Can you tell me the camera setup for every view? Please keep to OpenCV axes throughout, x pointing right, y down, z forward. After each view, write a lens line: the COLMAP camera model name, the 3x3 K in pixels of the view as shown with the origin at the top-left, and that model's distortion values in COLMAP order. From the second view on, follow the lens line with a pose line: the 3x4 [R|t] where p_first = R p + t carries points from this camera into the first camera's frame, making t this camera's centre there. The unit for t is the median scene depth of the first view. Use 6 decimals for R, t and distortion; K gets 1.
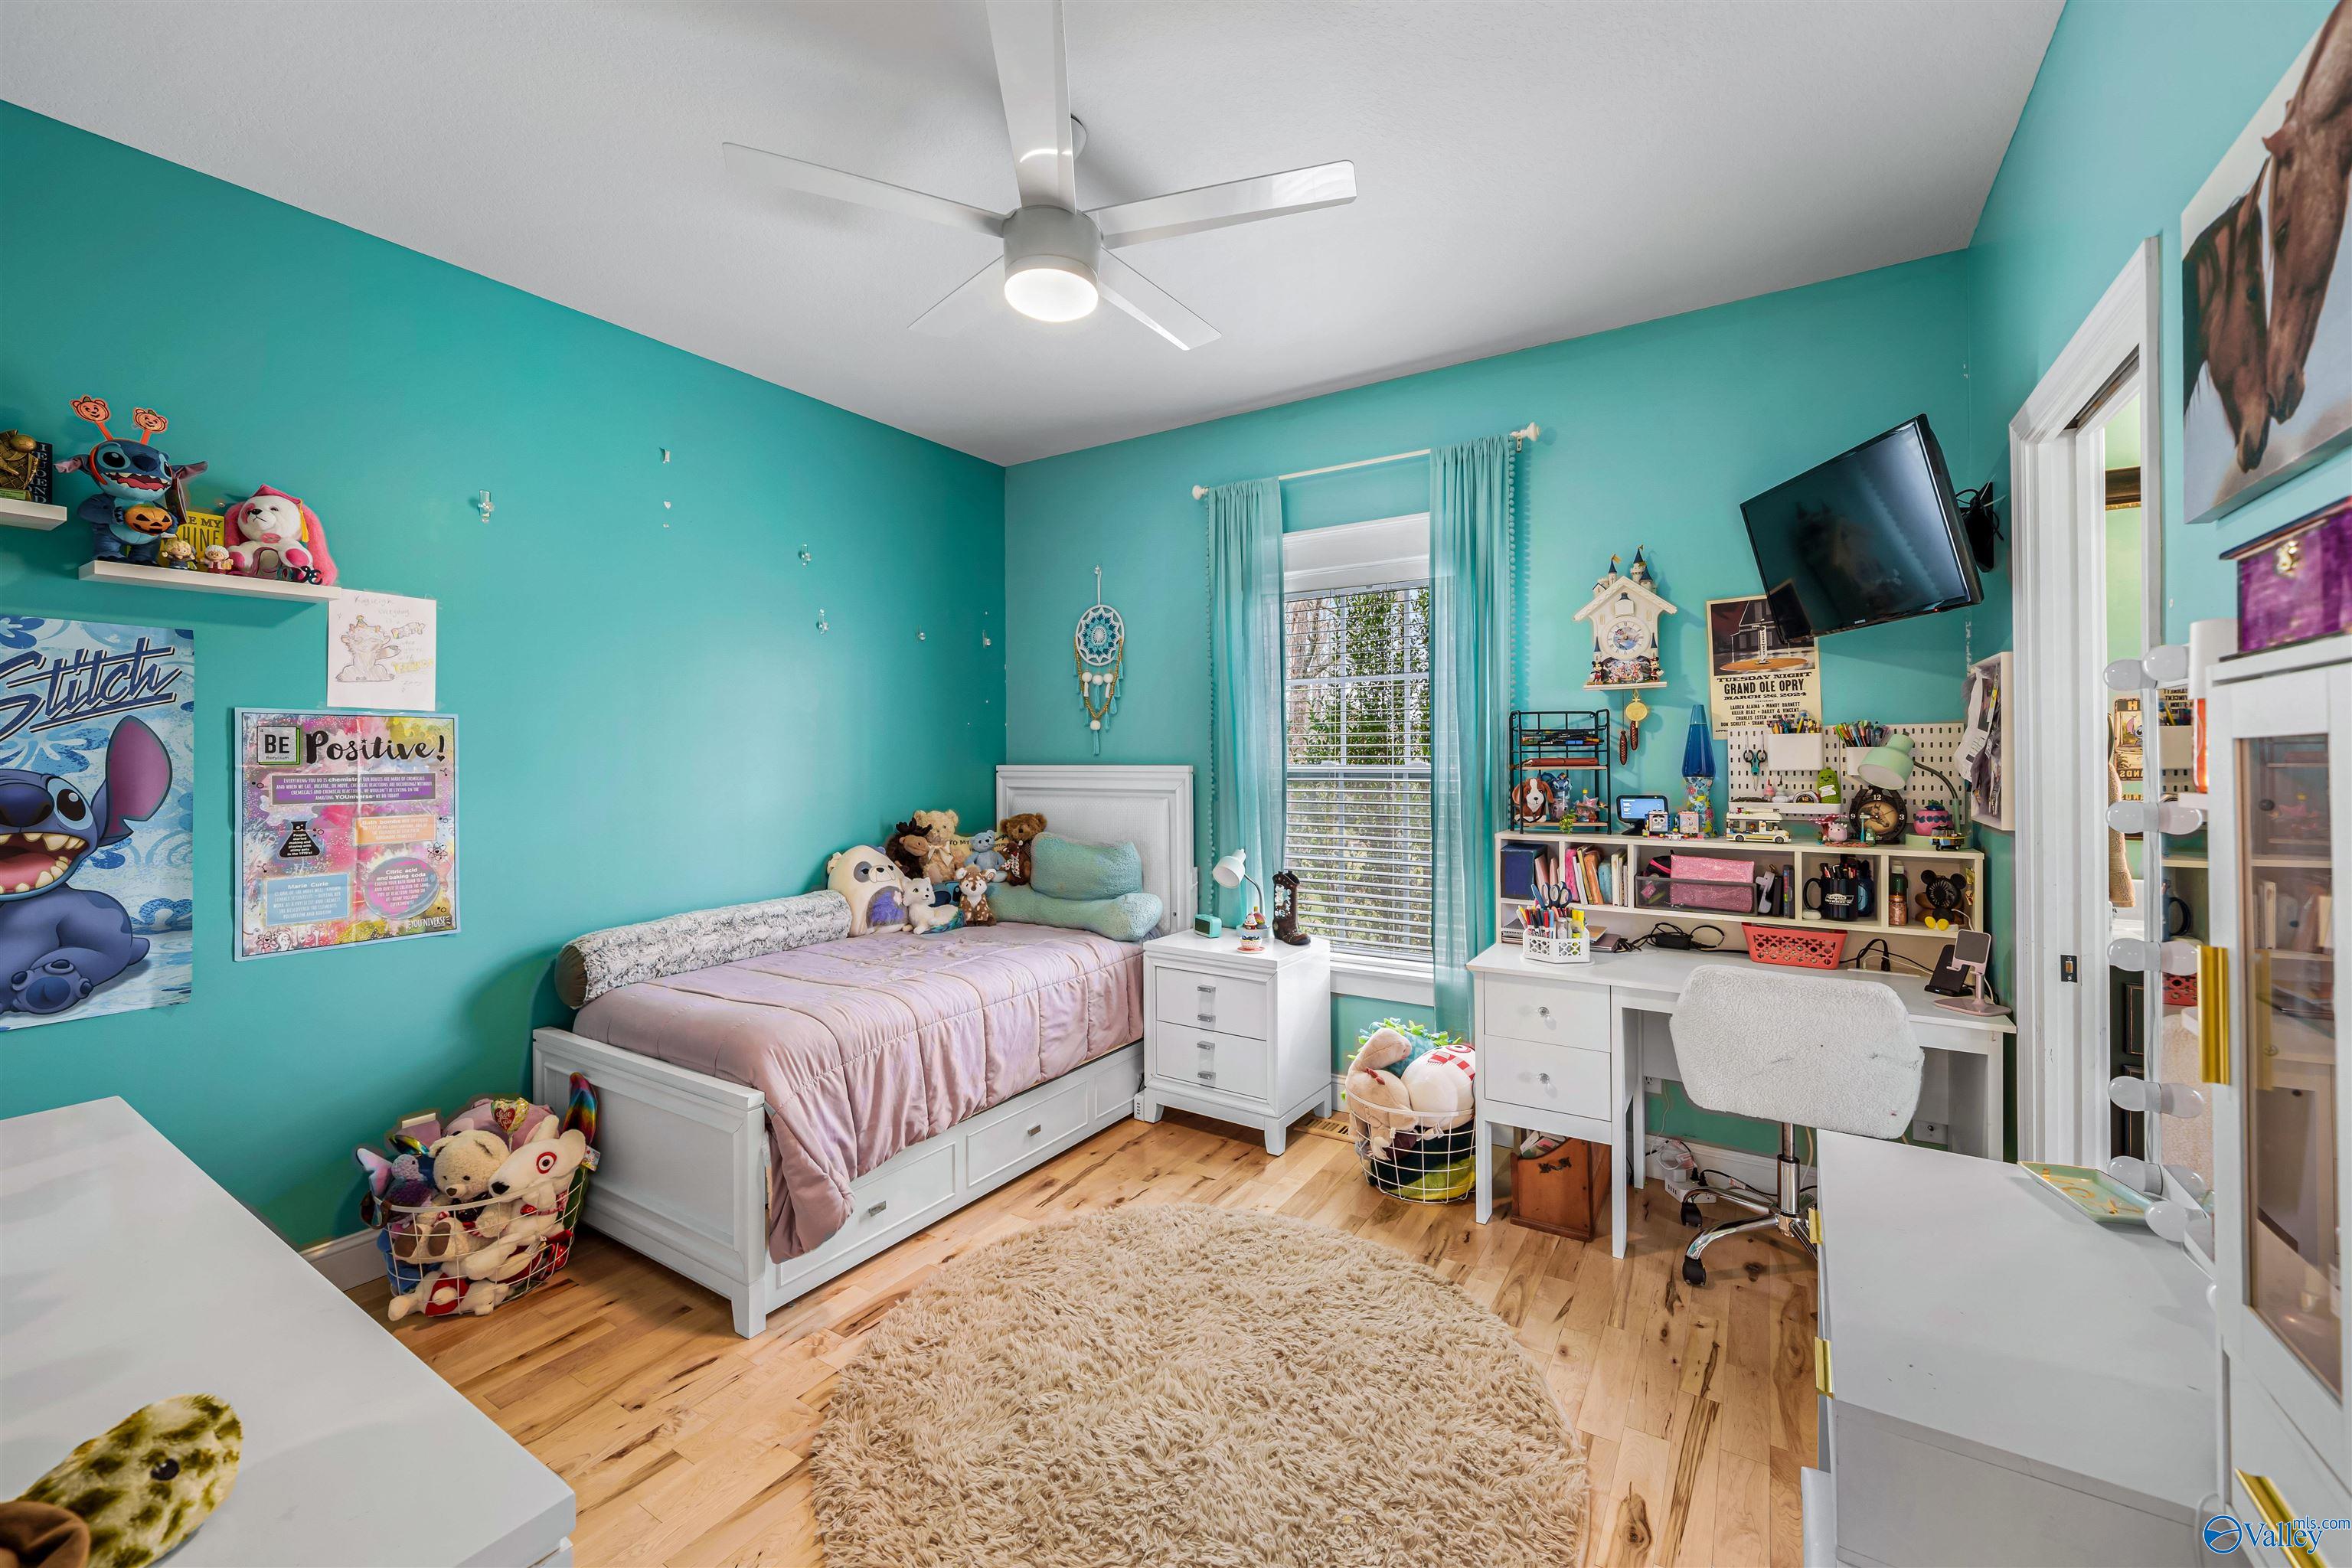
lens RADIAL K [[941.2, 0, 1176.2], [0, 941.2, 758.9], [0, 0, 1]] dist [-0.000991, -0.000053]
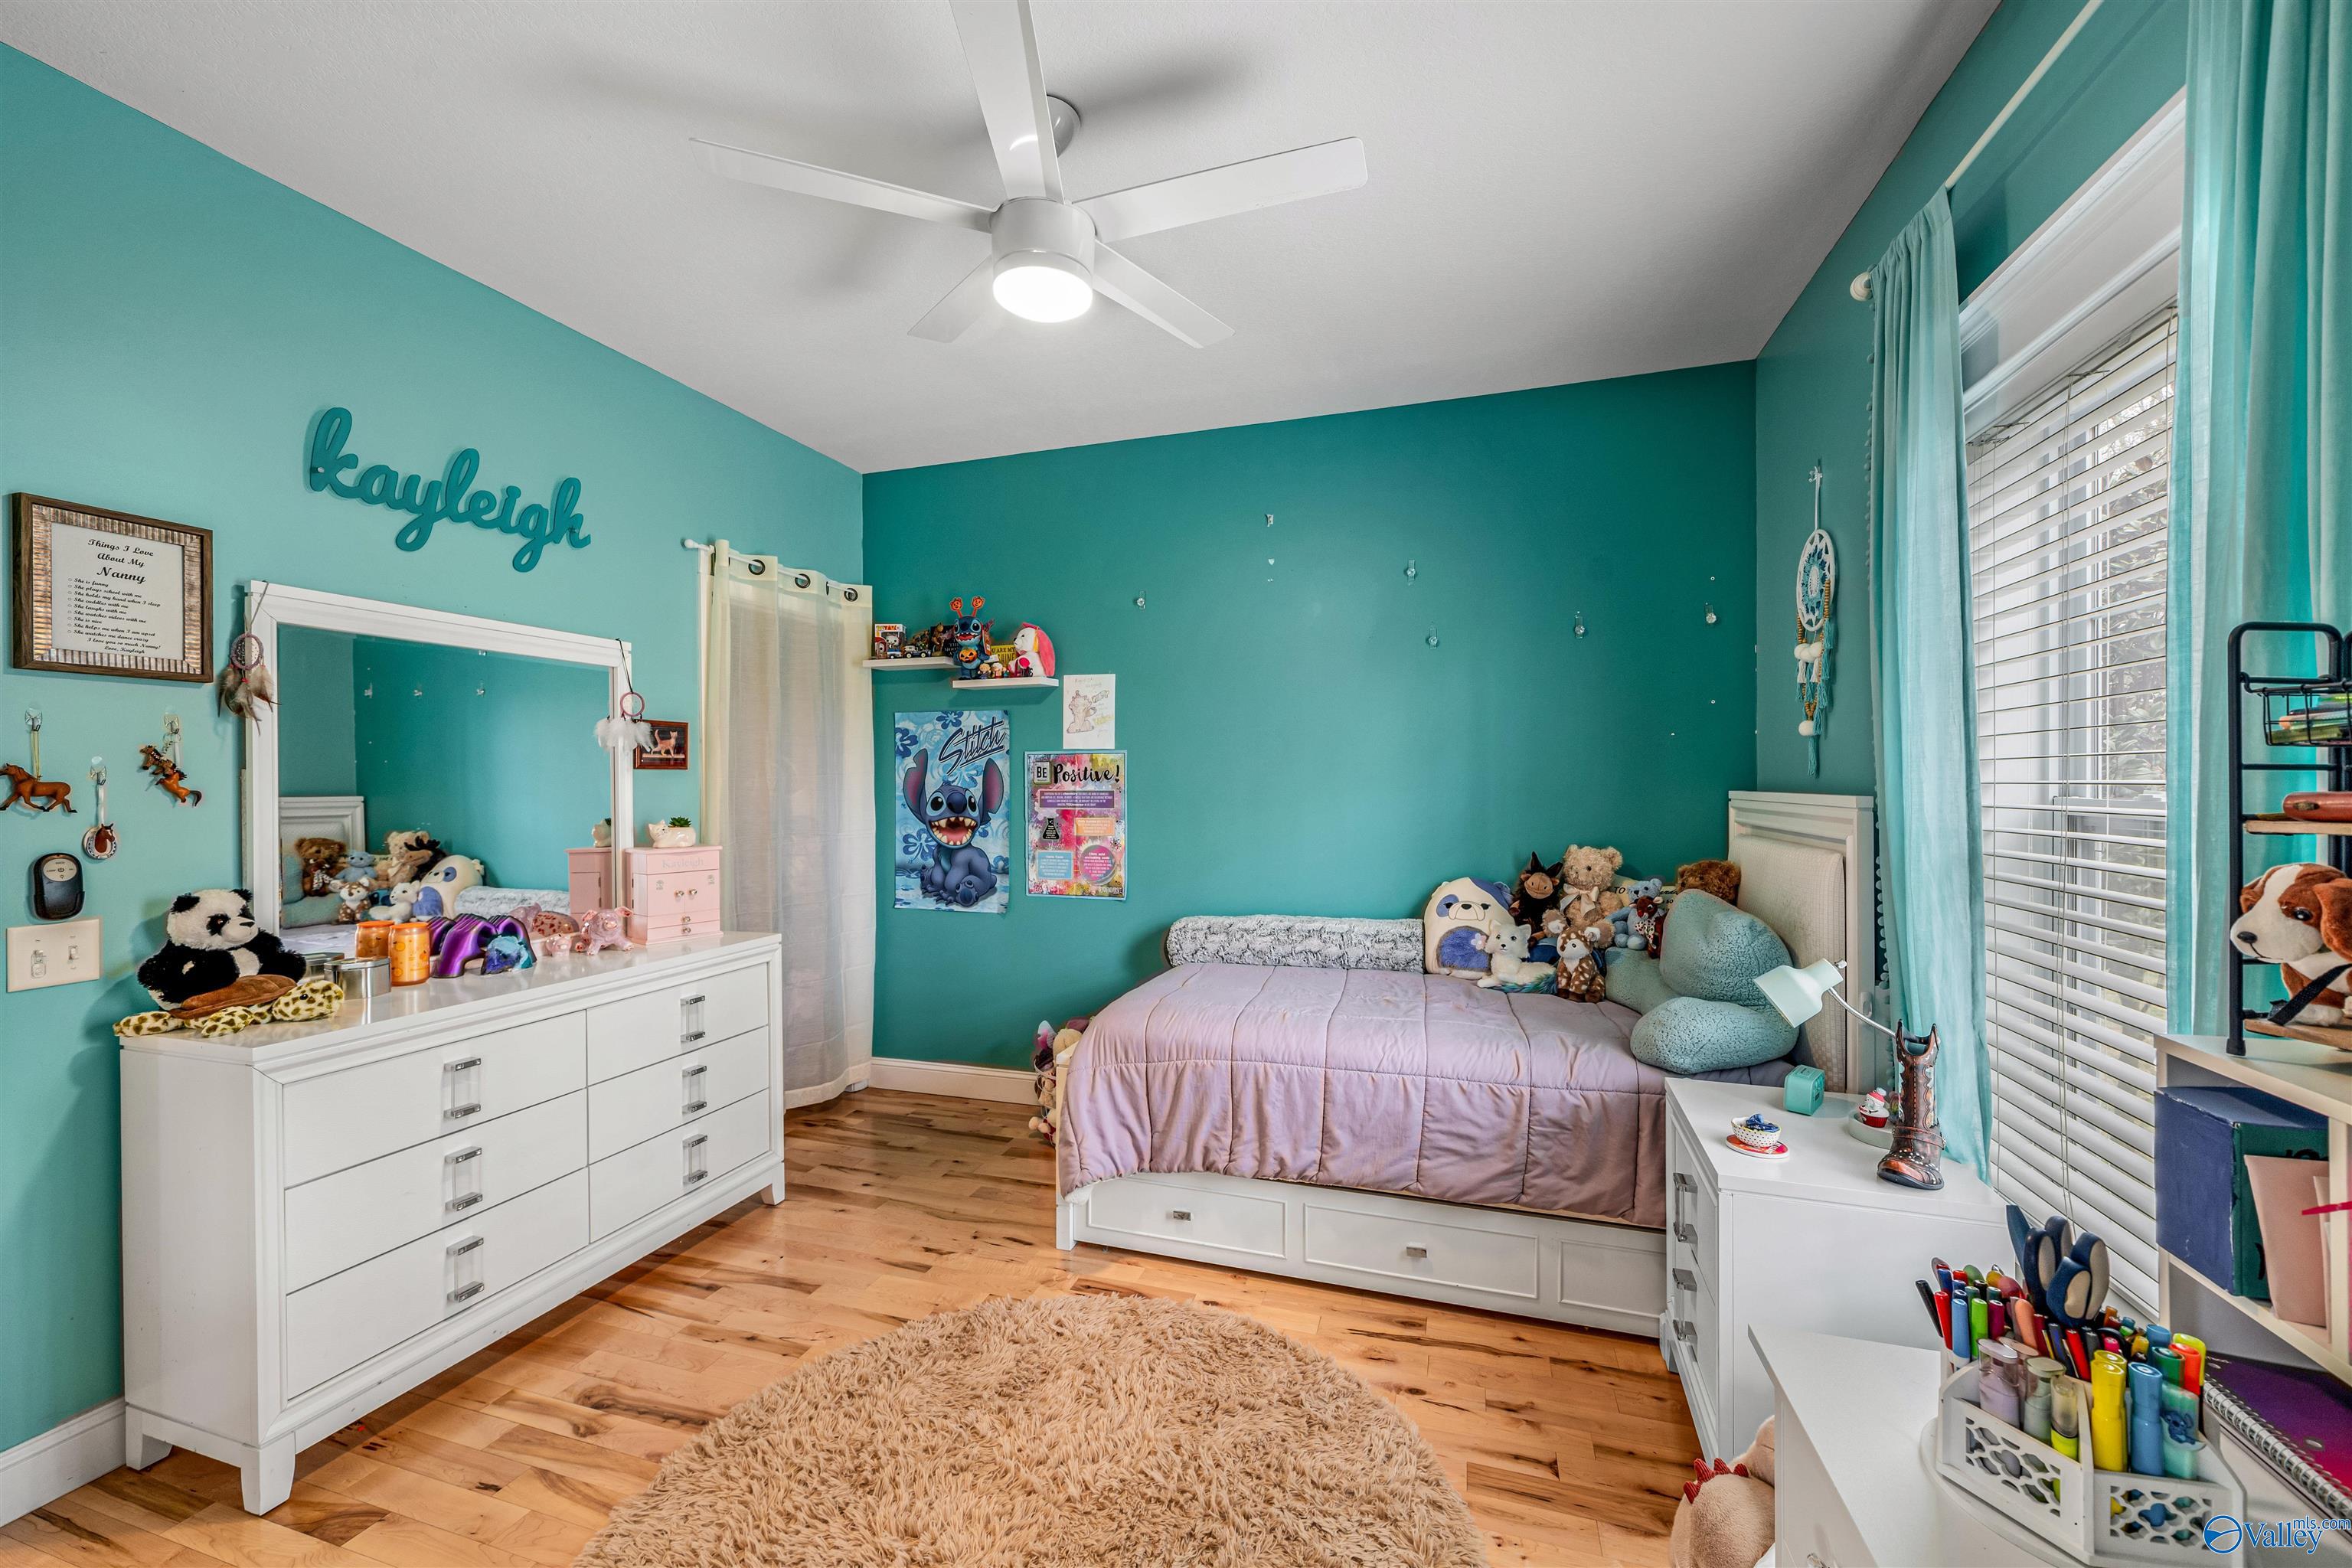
lens RADIAL K [[925.0, 0, 1165.6], [0, 925.0, 791.6], [0, 0, 1]] dist [-0.000788, -0.000099]
pose [[0.248504, 0.015612, -0.968505, 0.691127], [0.000147, 0.999869, 0.016156, -0.007159], [0.968631, -0.004157, 0.248469, 0.763563]]
